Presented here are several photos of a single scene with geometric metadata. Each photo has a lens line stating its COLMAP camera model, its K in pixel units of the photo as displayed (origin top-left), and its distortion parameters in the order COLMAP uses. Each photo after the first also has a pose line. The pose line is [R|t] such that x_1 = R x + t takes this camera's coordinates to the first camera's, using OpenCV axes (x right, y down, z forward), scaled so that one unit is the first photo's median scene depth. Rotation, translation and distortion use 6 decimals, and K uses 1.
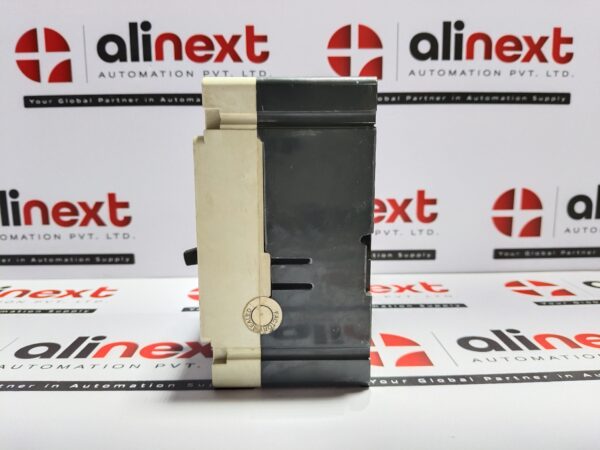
lens RADIAL K [[472.2, 0, 300.0], [0, 472.2, 225.0], [0, 0, 1]] dist [-0.014817, -0.043909]
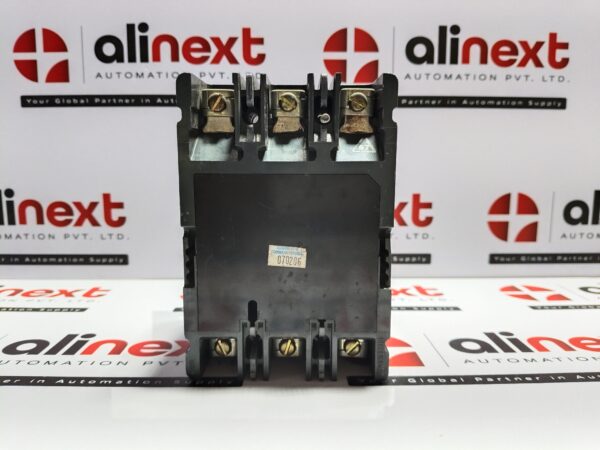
lens RADIAL K [[472.2, 0, 300.0], [0, 472.2, 225.0], [0, 0, 1]] dist [-0.014817, -0.043909]
pose [[0.999941, 0.010627, -0.002440, 0.014222], [-0.010677, 0.999708, -0.021661, 0.017354], [0.002209, 0.021686, 0.999762, 0.003555]]
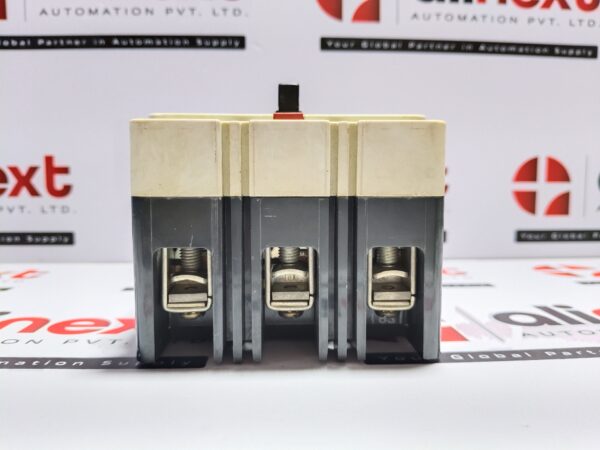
lens RADIAL K [[482.2, 0, 300.0], [0, 482.2, 225.0], [0, 0, 1]] dist [-0.063686, 0.006542]
pose [[0.999516, 0.006716, 0.030376, 0.008432], [-0.004240, 0.996716, -0.080862, 0.120429], [-0.030819, 0.080694, 0.996262, 0.190234]]
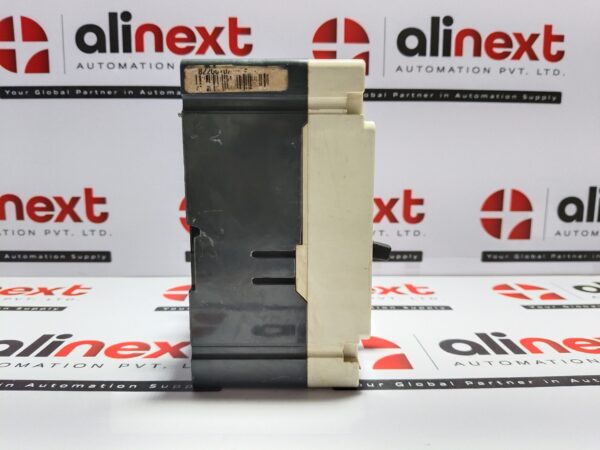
lens RADIAL K [[472.2, 0, 300.0], [0, 472.2, 225.0], [0, 0, 1]] dist [-0.014817, -0.043909]
pose [[0.999872, 0.013413, 0.008745, 0.028465], [-0.013289, 0.999812, -0.014126, 0.016515], [-0.008933, 0.014008, 0.999862, 0.032407]]
